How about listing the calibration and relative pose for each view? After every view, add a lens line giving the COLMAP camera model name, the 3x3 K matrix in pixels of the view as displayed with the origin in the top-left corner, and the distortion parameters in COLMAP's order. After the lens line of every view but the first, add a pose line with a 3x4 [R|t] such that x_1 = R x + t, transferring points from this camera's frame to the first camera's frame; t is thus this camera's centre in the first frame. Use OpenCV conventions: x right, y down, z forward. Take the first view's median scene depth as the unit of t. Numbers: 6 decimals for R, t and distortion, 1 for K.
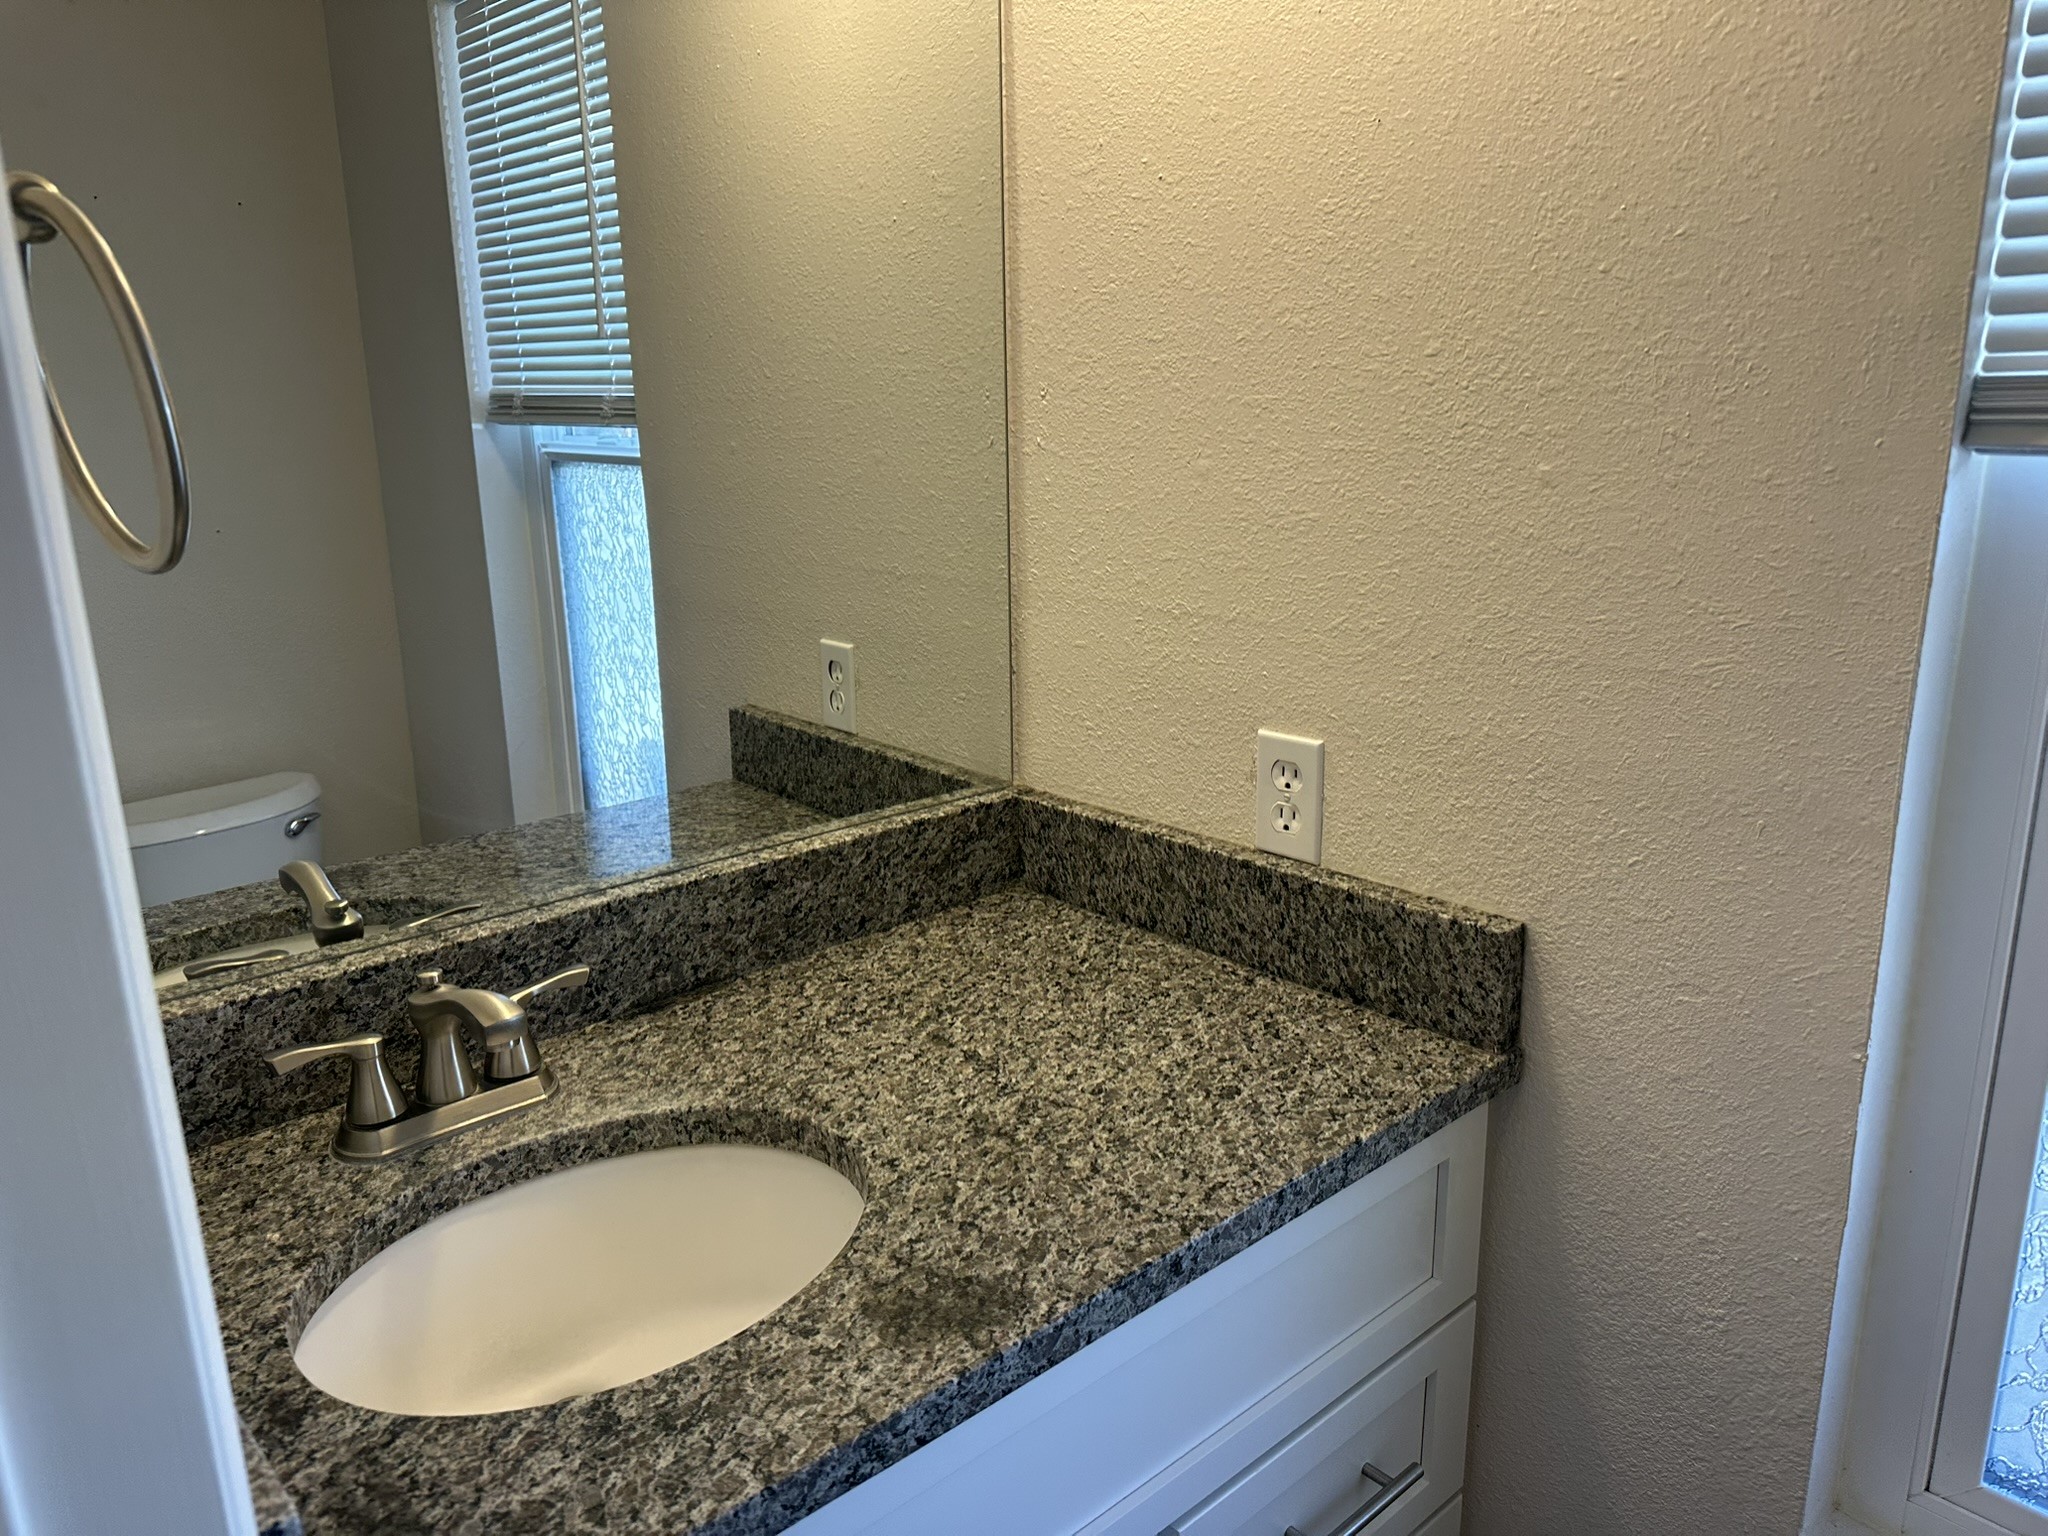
lens RADIAL K [[1429.2, 0, 1024.0], [0, 1429.2, 768.0], [0, 0, 1]] dist [0.186577, -0.430244]
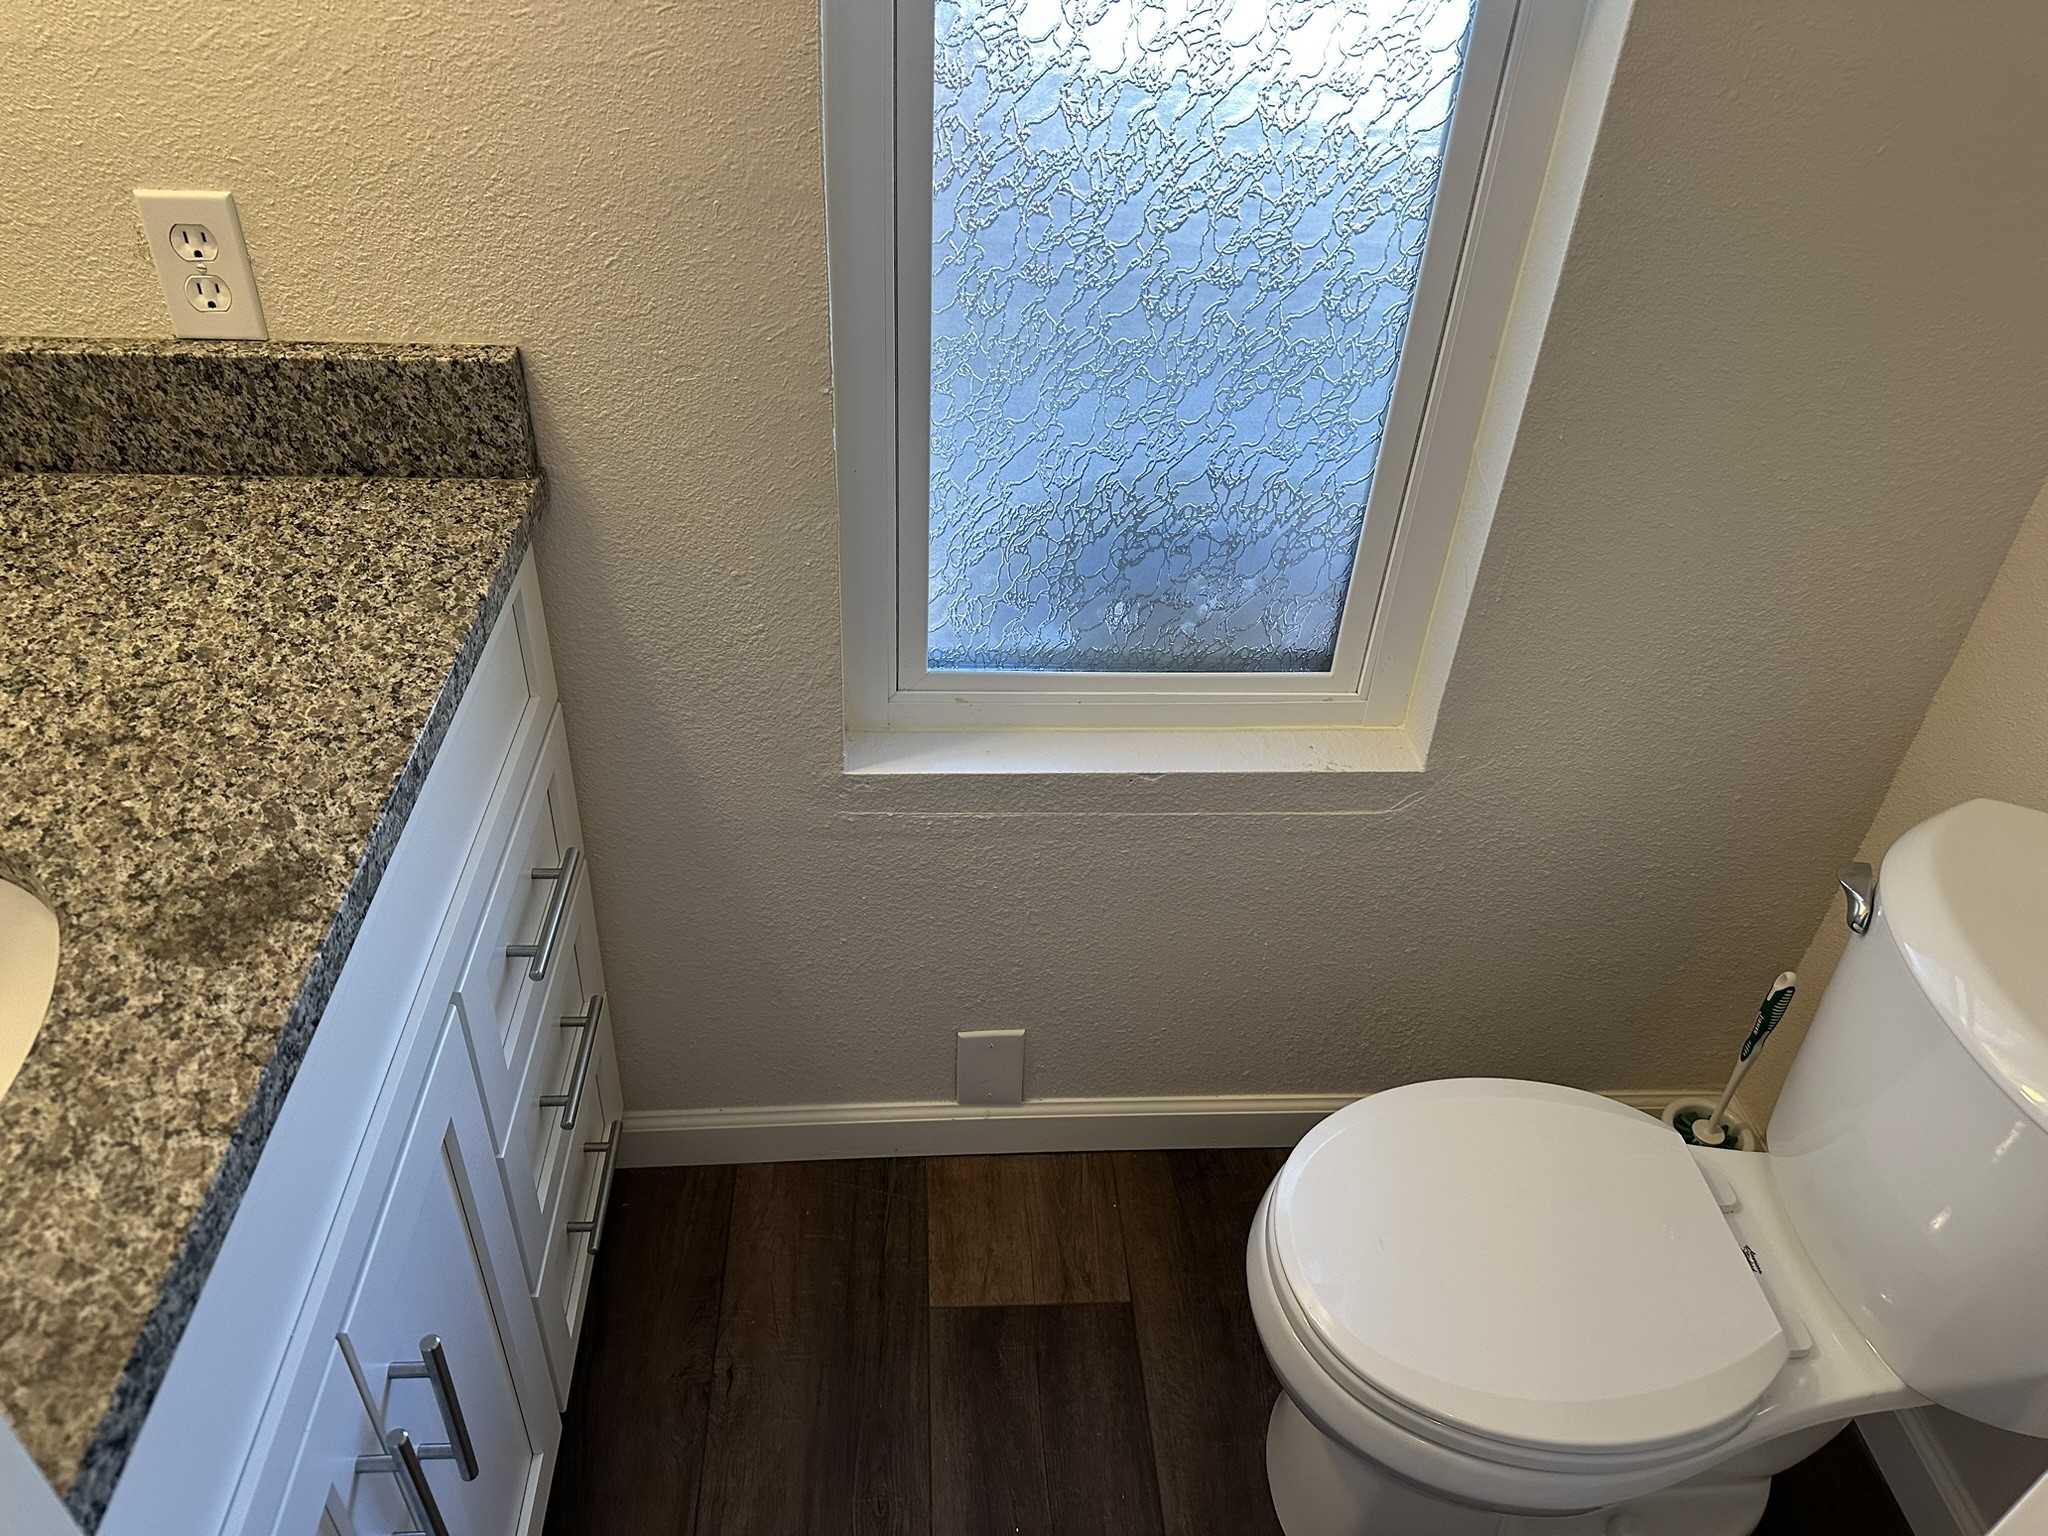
lens RADIAL K [[1436.6, 0, 1024.0], [0, 1436.6, 768.0], [0, 0, 1]] dist [-0.003456, -0.006309]
pose [[0.616016, -0.434451, 0.657097, -0.240527], [0.137990, 0.880778, 0.452978, -0.042604], [-0.775554, -0.188369, 0.602523, 0.059105]]
